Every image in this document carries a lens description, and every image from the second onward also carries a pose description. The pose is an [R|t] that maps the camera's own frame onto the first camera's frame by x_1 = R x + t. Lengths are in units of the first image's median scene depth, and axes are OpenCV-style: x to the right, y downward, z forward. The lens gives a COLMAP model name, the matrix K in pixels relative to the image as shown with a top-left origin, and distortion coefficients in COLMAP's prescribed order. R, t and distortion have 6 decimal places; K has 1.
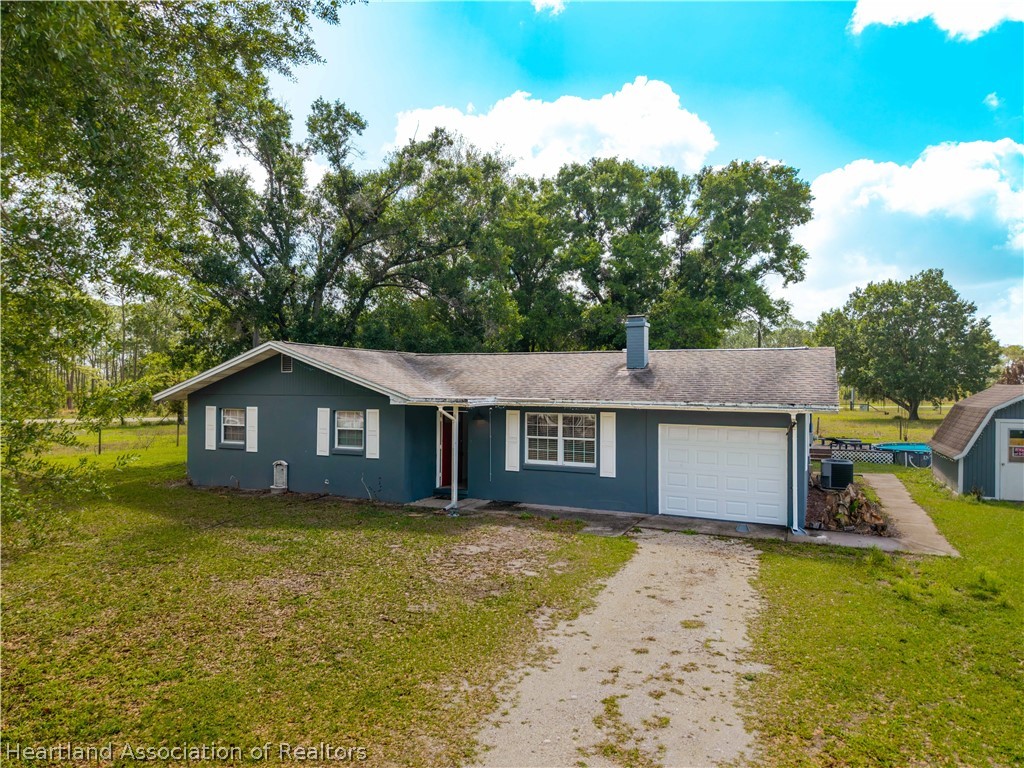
lens RADIAL K [[681.1, 0, 512.0], [0, 681.1, 384.0], [0, 0, 1]] dist [0.043987, -0.047640]
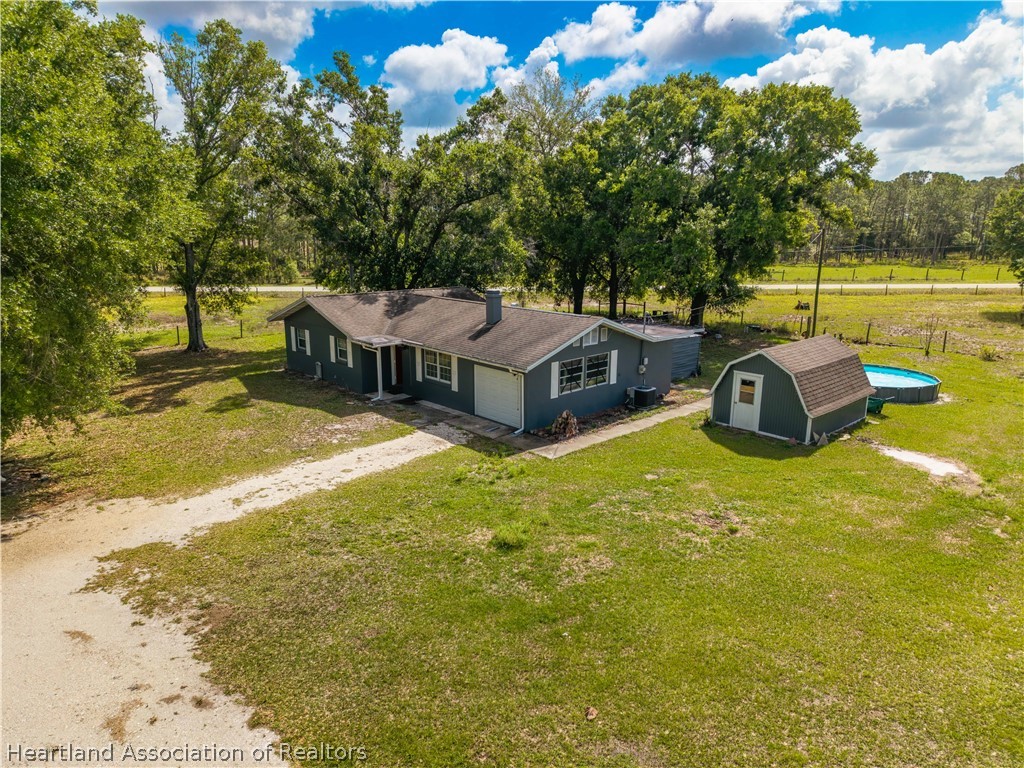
lens RADIAL K [[686.5, 0, 512.9], [0, 686.5, 388.4], [0, 0, 1]] dist [0.034986, -0.018676]
pose [[0.924766, 0.084982, -0.370926, 0.739473], [0.002726, 0.973241, 0.229772, -0.214578], [0.380526, -0.213497, 0.899788, -0.393091]]
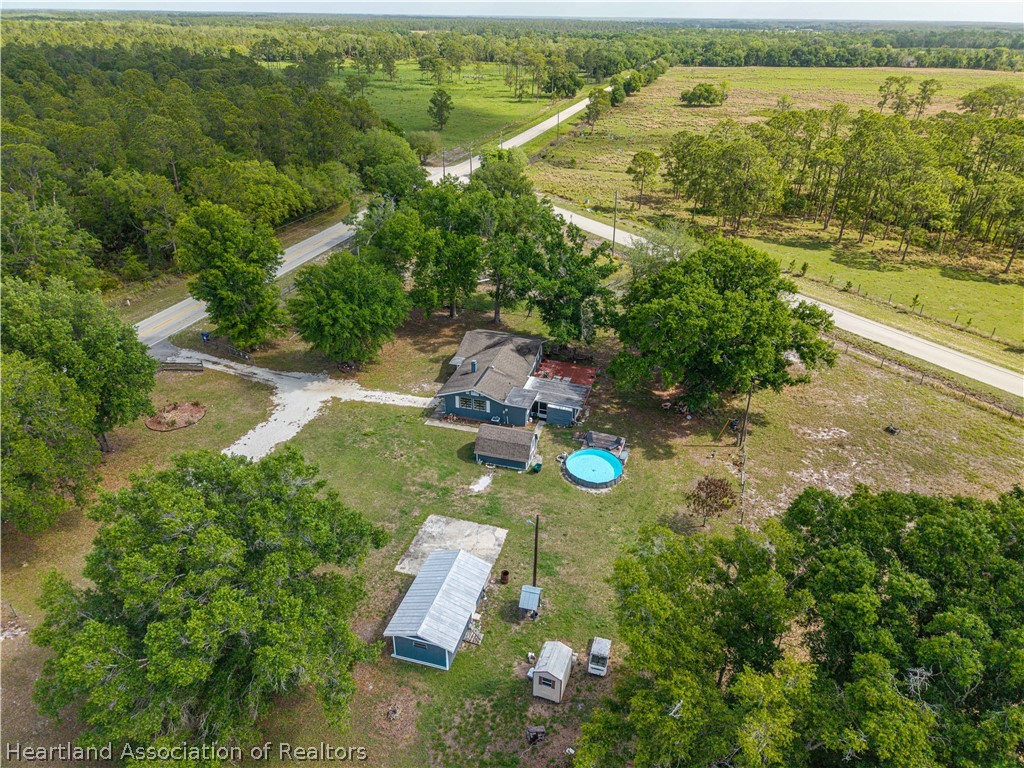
lens RADIAL K [[705.8, 0, 512.0], [0, 705.8, 384.0], [0, 0, 1]] dist [0.006734, 0.001949]
pose [[0.152343, 0.461272, -0.874082, 3.630235], [-0.011652, 0.885182, 0.465099, -1.773254], [0.988259, -0.060670, 0.140226, 0.572371]]
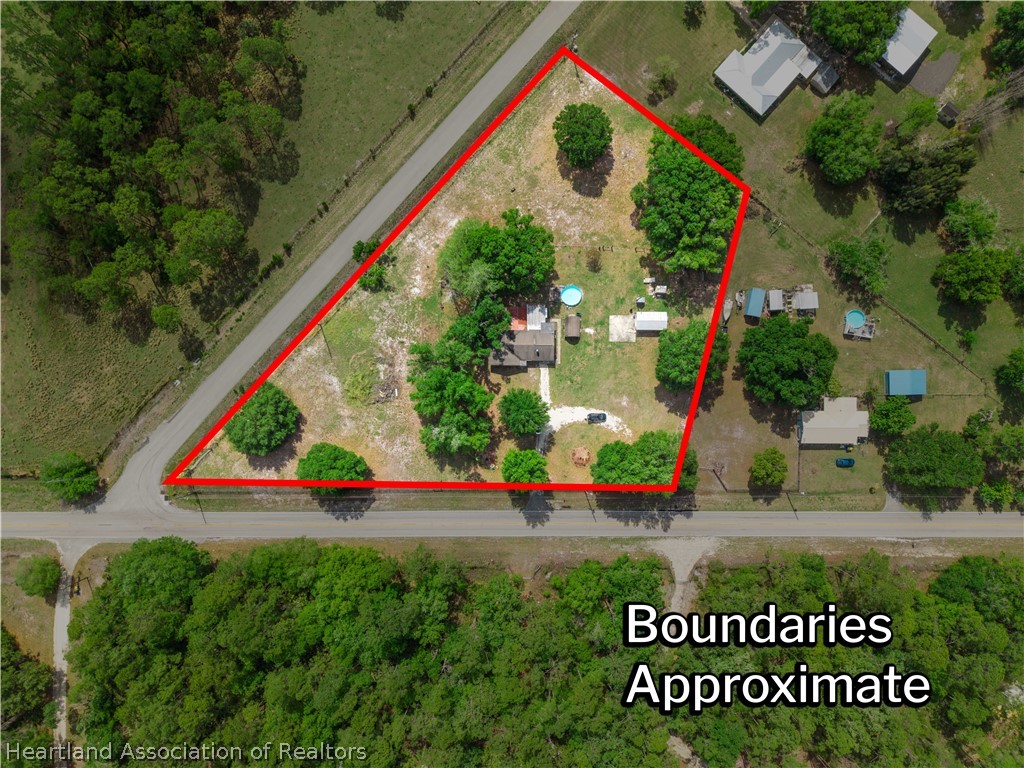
lens RADIAL K [[686.5, 0, 512.9], [0, 686.5, 388.4], [0, 0, 1]] dist [0.034986, -0.018676]
pose [[0.910172, -0.414126, 0.009294, -0.441374], [-0.025337, -0.033263, 0.999125, -9.350200], [-0.413454, -0.909612, -0.040767, 0.965370]]
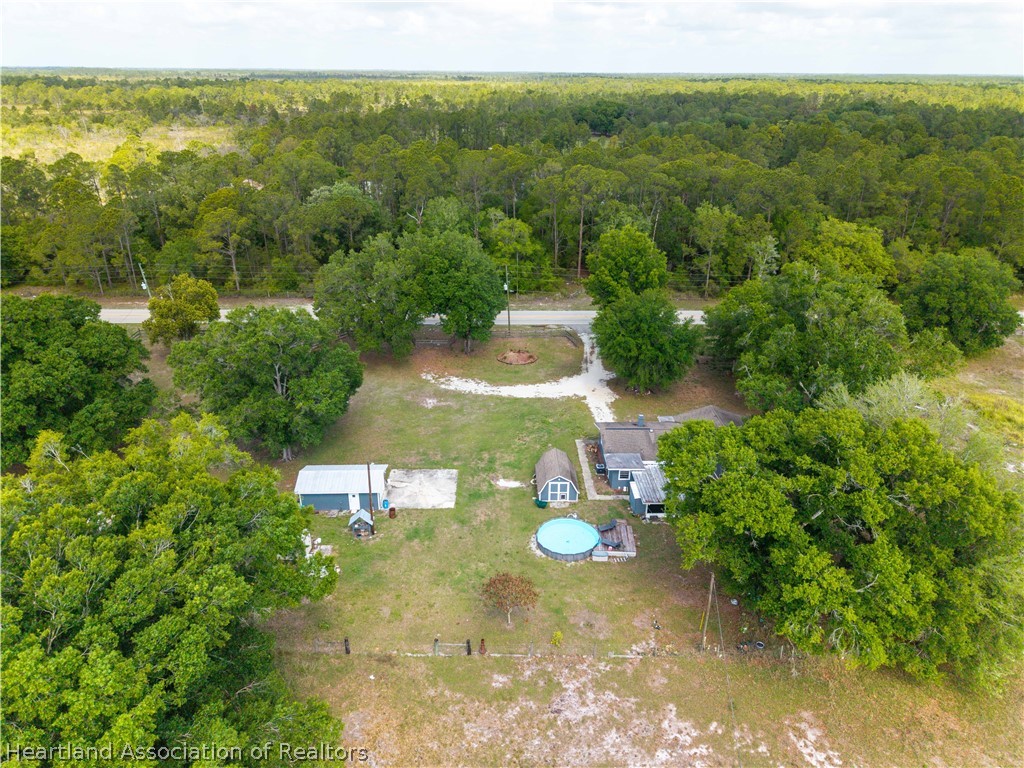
lens RADIAL K [[681.1, 0, 512.0], [0, 681.1, 384.0], [0, 0, 1]] dist [0.043987, -0.047640]
pose [[-0.895598, 0.172435, -0.410086, 2.324016], [-0.015313, 0.909327, 0.415801, -1.815288], [0.444600, 0.378670, -0.811751, 3.611893]]
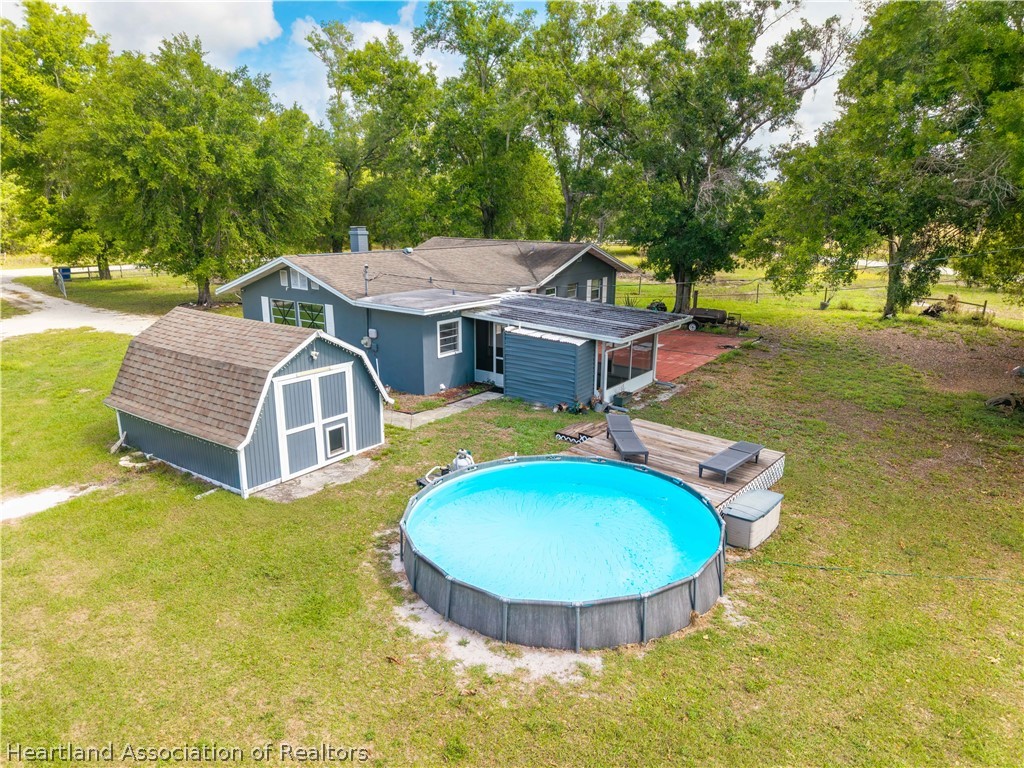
lens RADIAL K [[705.8, 0, 512.0], [0, 705.8, 384.0], [0, 0, 1]] dist [0.006734, 0.001949]
pose [[-0.188794, 0.241185, -0.951938, 1.479322], [-0.010519, 0.968819, 0.247548, -0.124220], [0.981960, 0.056749, -0.180370, 1.475269]]
